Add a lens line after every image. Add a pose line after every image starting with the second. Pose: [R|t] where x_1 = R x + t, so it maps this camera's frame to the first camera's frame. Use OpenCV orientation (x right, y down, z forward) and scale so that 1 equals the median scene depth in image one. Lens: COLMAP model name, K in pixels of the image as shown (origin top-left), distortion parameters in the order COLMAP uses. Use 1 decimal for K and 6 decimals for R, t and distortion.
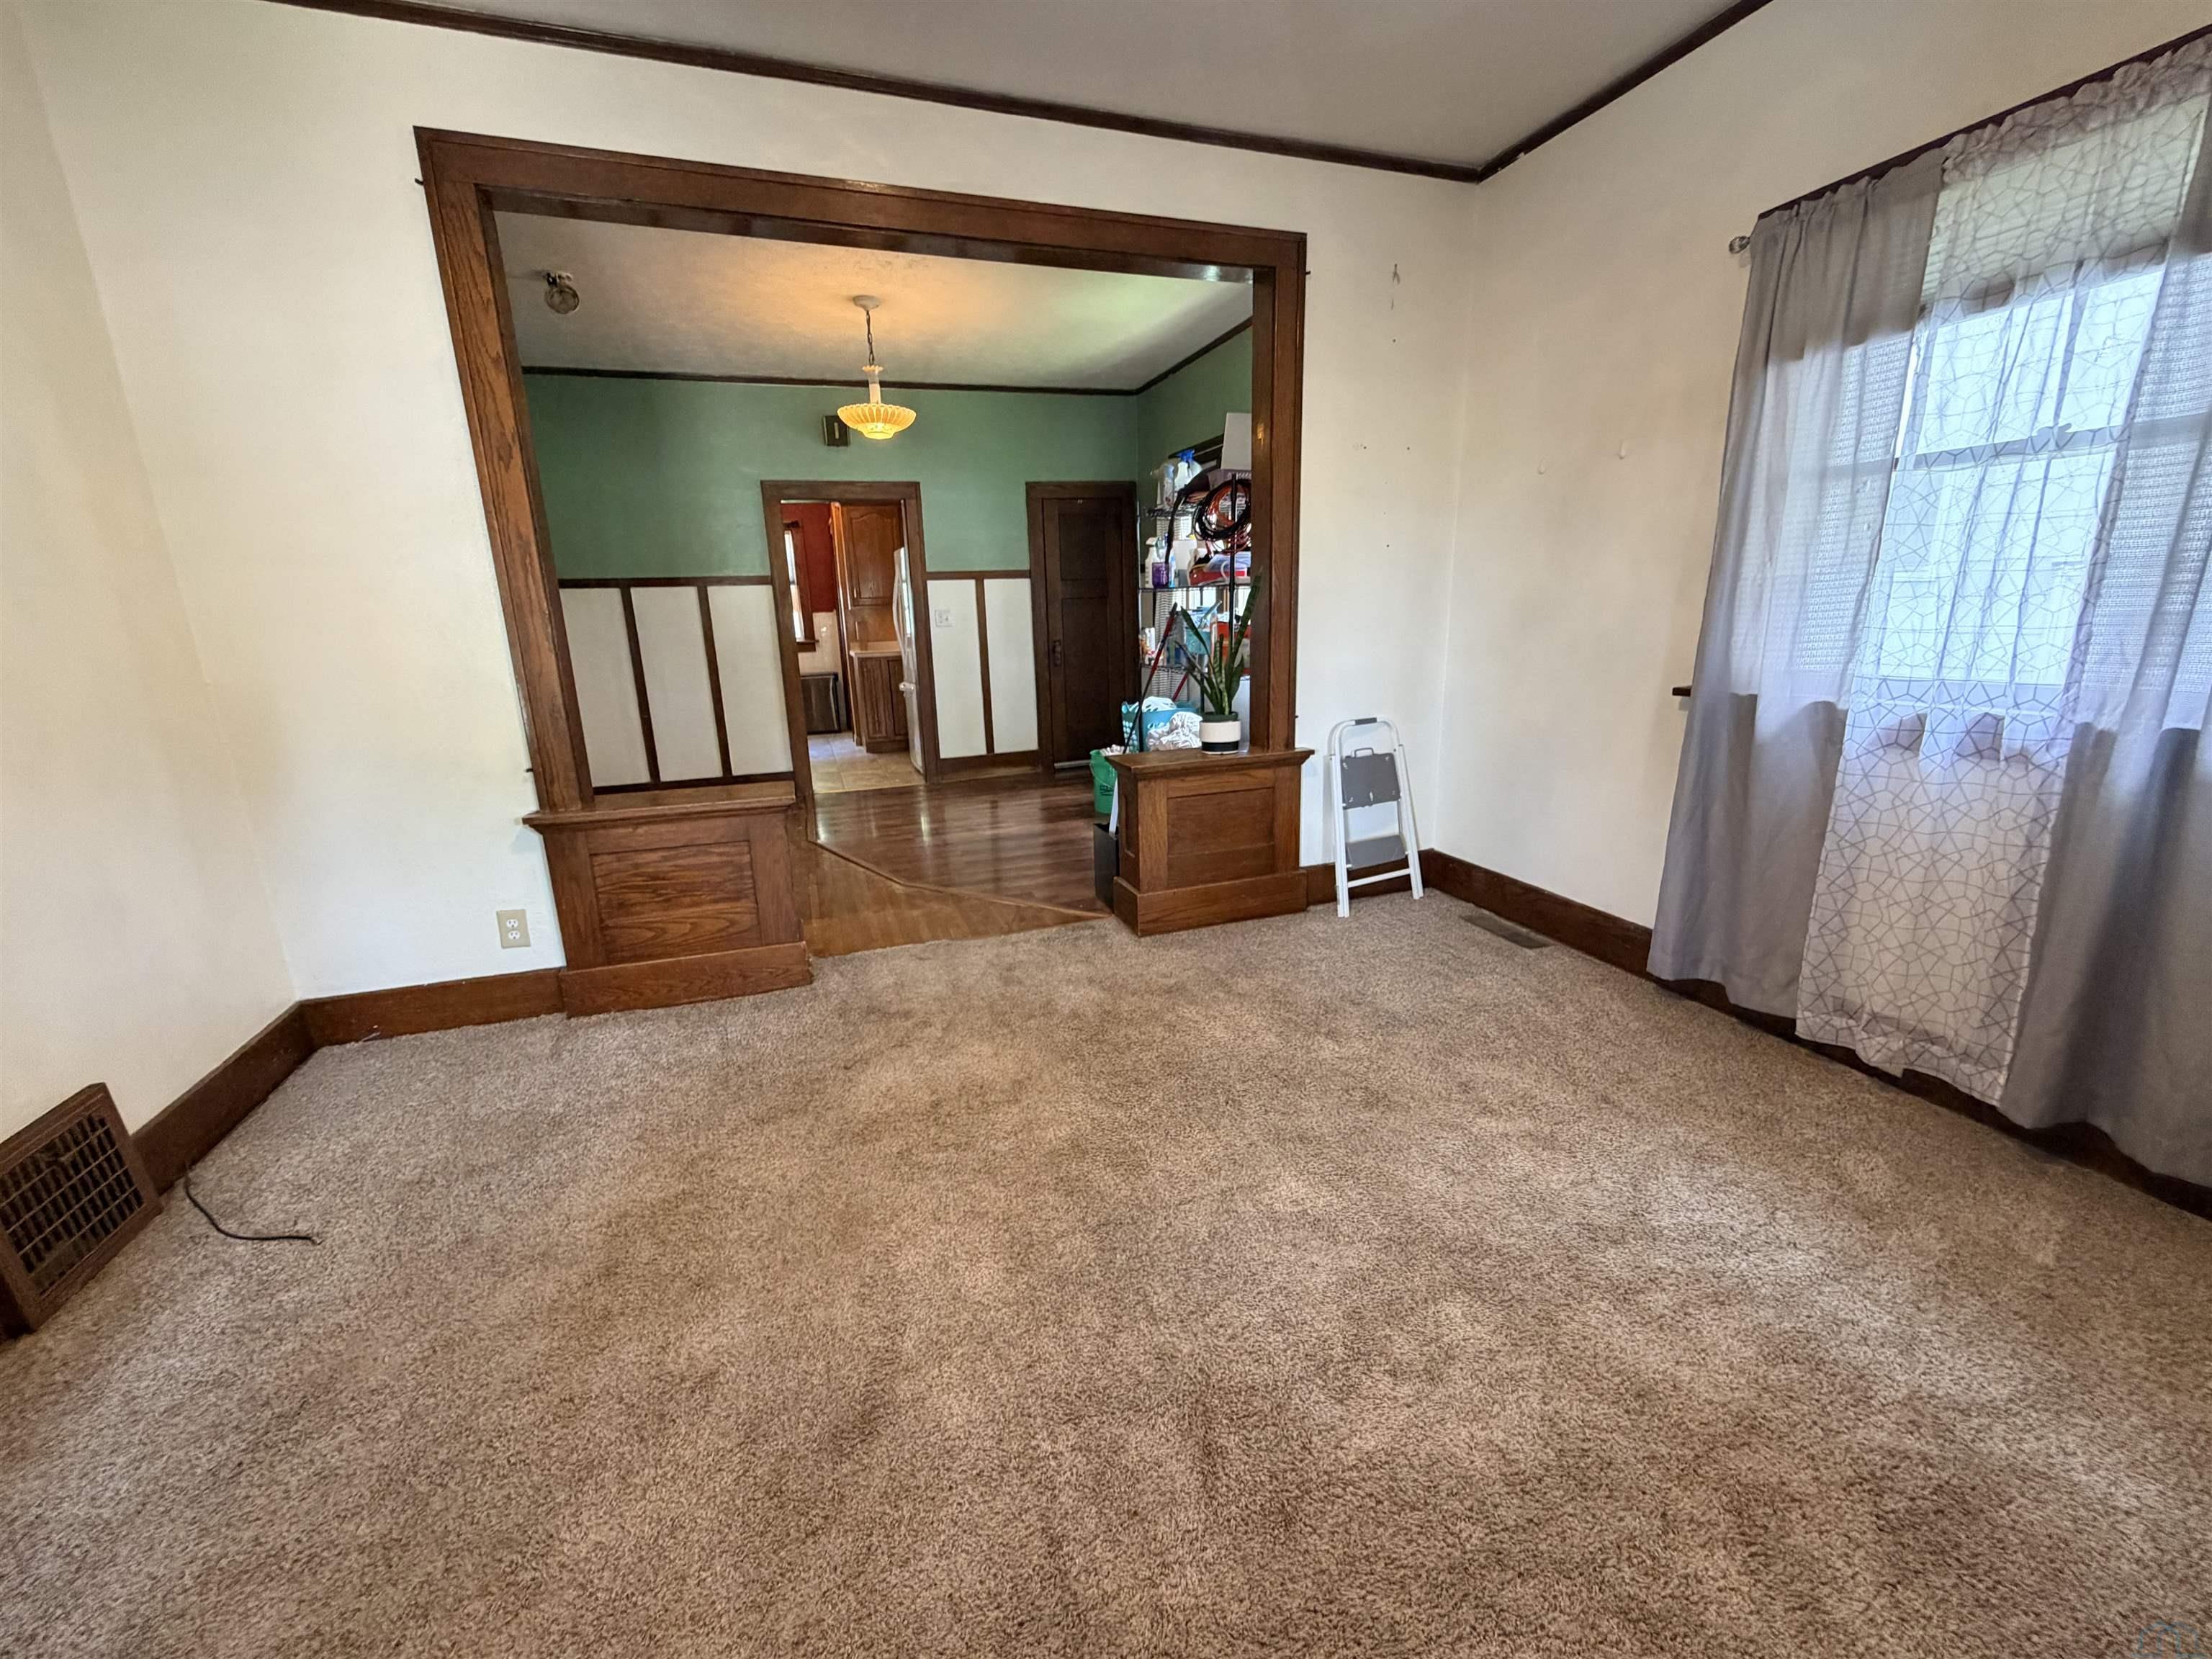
lens RADIAL K [[887.8, 0, 1106.1], [0, 887.8, 832.8], [0, 0, 1]] dist [-0.002208, 0.000497]
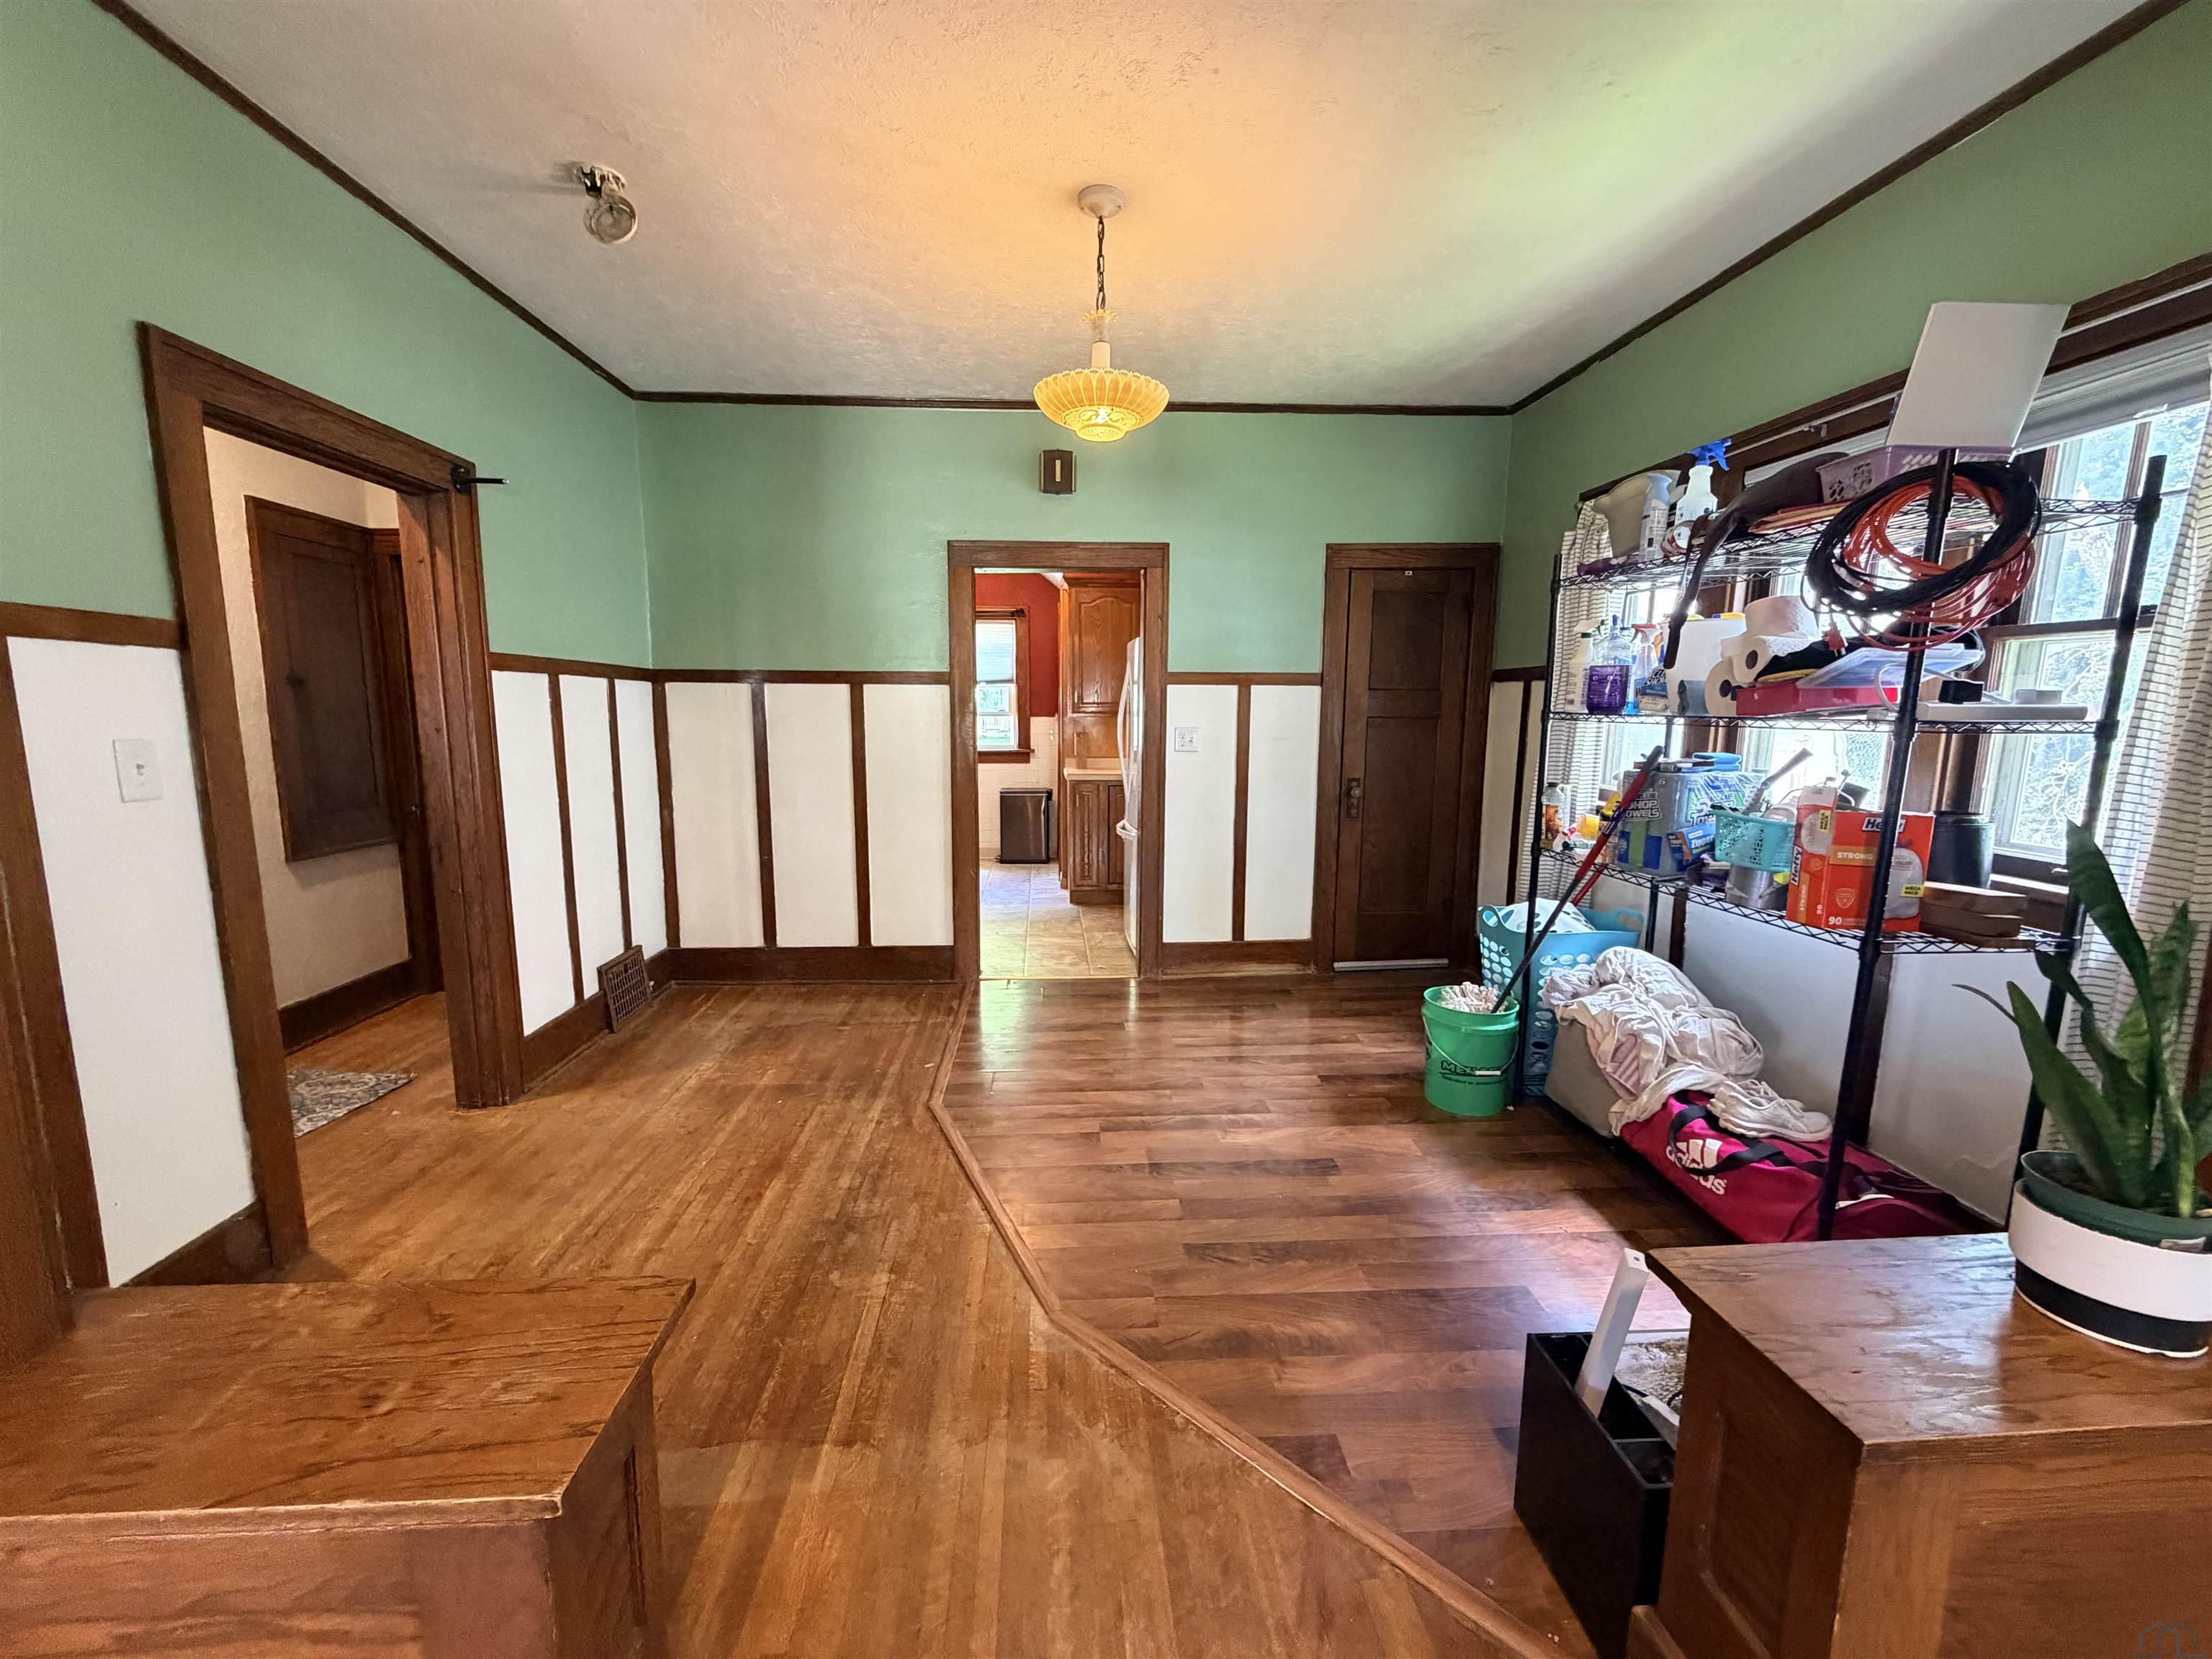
lens RADIAL K [[887.8, 0, 1100.2], [0, 887.8, 833.5], [0, 0, 1]] dist [-0.002208, 0.000497]
pose [[0.962452, 0.072225, -0.261668, -0.063252], [-0.099592, 0.990685, -0.092866, -0.100126], [0.252523, 0.115439, 0.960680, 0.337430]]
